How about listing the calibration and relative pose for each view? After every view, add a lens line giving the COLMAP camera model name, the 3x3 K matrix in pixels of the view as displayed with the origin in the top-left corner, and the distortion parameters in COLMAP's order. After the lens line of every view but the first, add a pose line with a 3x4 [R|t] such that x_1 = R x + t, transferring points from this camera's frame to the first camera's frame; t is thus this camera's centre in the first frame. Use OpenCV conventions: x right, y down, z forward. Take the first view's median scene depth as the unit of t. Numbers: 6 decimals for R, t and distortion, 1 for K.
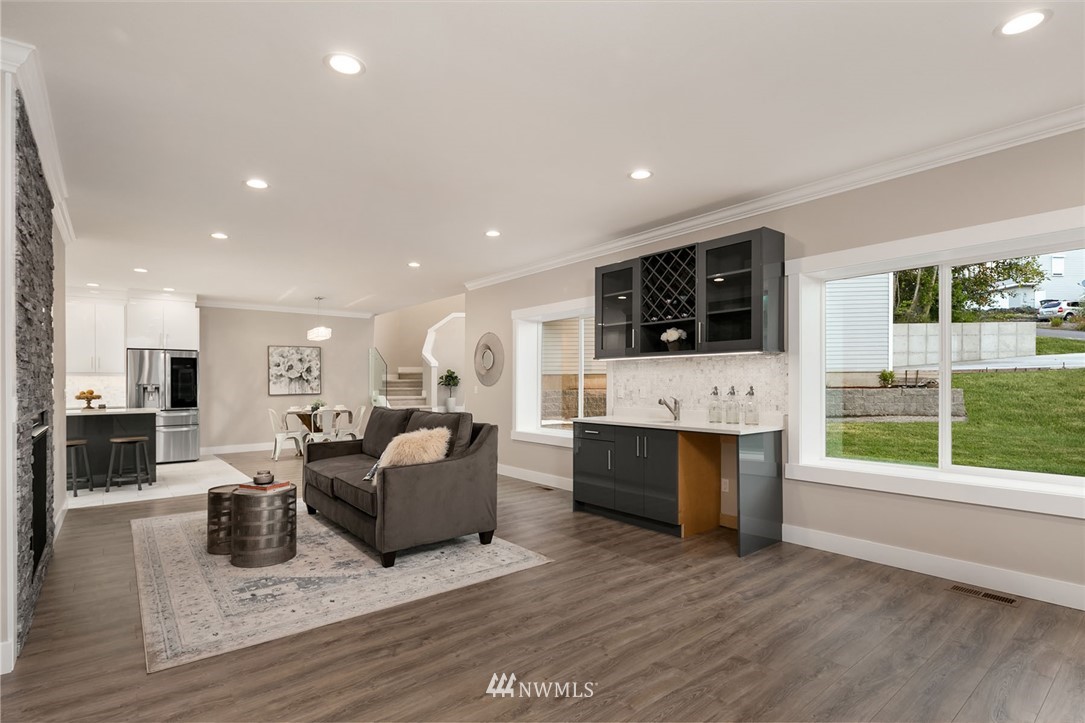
lens RADIAL K [[535.6, 0, 545.2], [0, 535.6, 377.5], [0, 0, 1]] dist [-0.003289, -0.001210]
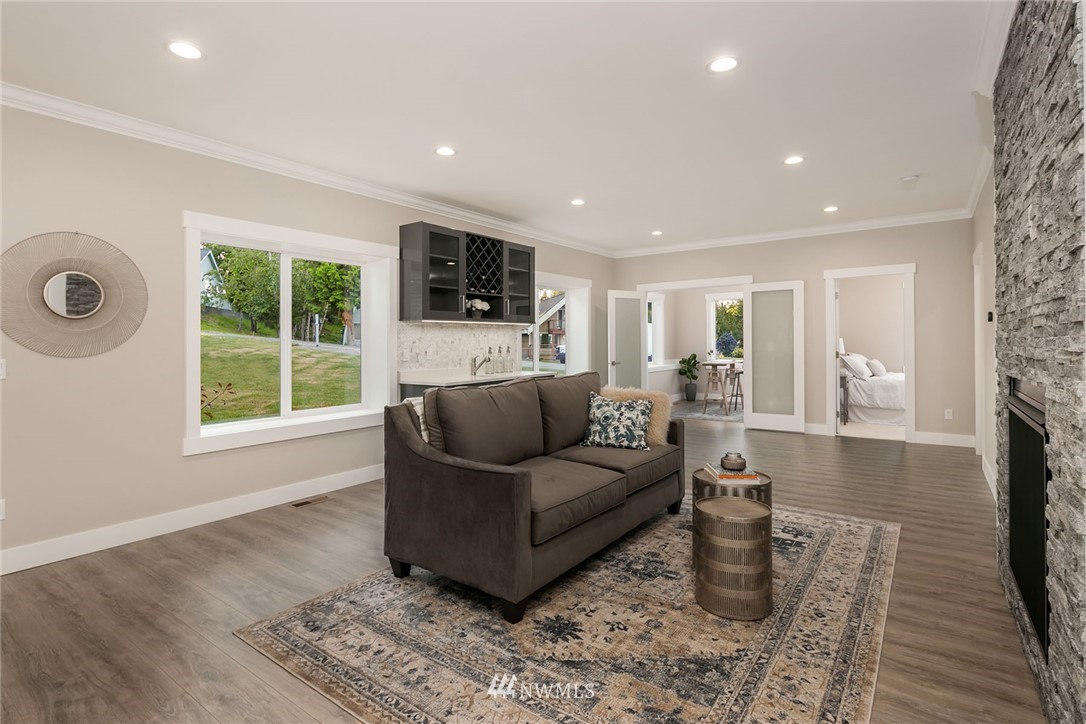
lens RADIAL K [[536.1, 0, 531.8], [0, 536.1, 343.3], [0, 0, 1]] dist [-0.003289, -0.001210]
pose [[-0.251509, 0.005169, 0.967841, -1.026780], [0.005060, 0.999979, -0.004026, 0.014173], [-0.967842, 0.003885, -0.251530, 1.257128]]
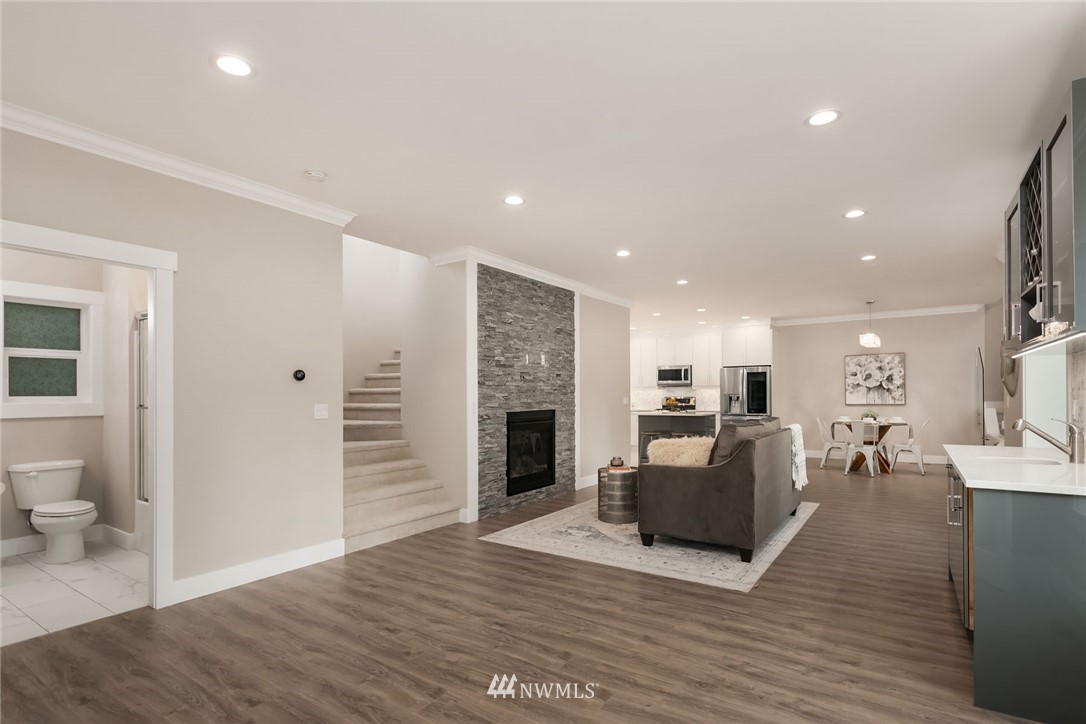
lens RADIAL K [[536.1, 0, 526.7], [0, 536.1, 390.2], [0, 0, 1]] dist [-0.003289, -0.001210]
pose [[0.265795, -0.004683, -0.964018, 0.674320], [0.014722, 0.999891, -0.000799, -0.004983], [0.963917, -0.013980, 0.265836, 0.339391]]
